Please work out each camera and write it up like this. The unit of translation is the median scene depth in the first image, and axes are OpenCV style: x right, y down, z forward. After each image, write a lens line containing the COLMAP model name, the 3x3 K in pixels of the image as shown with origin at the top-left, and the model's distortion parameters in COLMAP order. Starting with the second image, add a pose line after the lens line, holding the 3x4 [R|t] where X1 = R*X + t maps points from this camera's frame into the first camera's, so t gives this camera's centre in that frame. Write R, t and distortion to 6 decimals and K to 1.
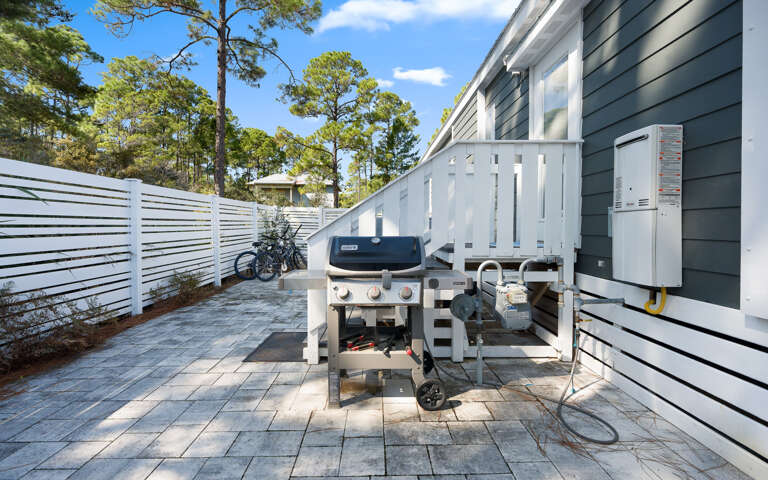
lens RADIAL K [[349.2, 0, 381.5], [0, 349.2, 231.3], [0, 0, 1]] dist [-0.001799, -0.000288]
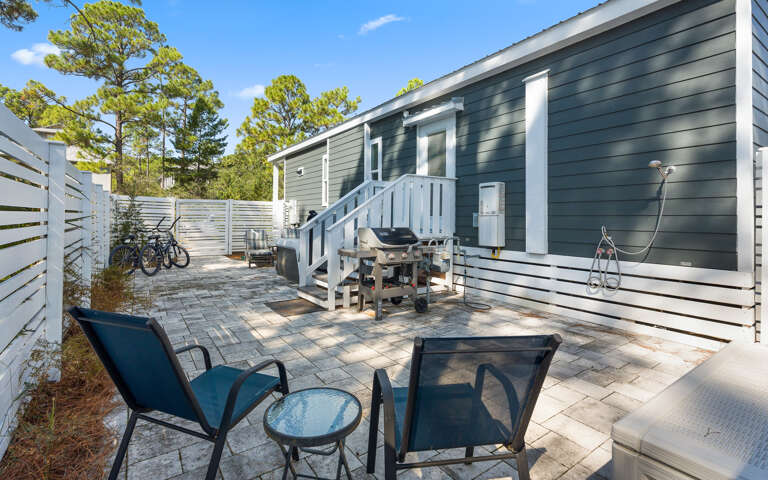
lens RADIAL K [[361.3, 0, 386.3], [0, 361.3, 210.7], [0, 0, 1]] dist [-0.001119, -0.000228]
pose [[0.821115, 0.016820, 0.570515, -0.885848], [-0.000639, 0.999592, -0.028551, -0.016038], [-0.570763, 0.023079, 0.820791, -0.441232]]
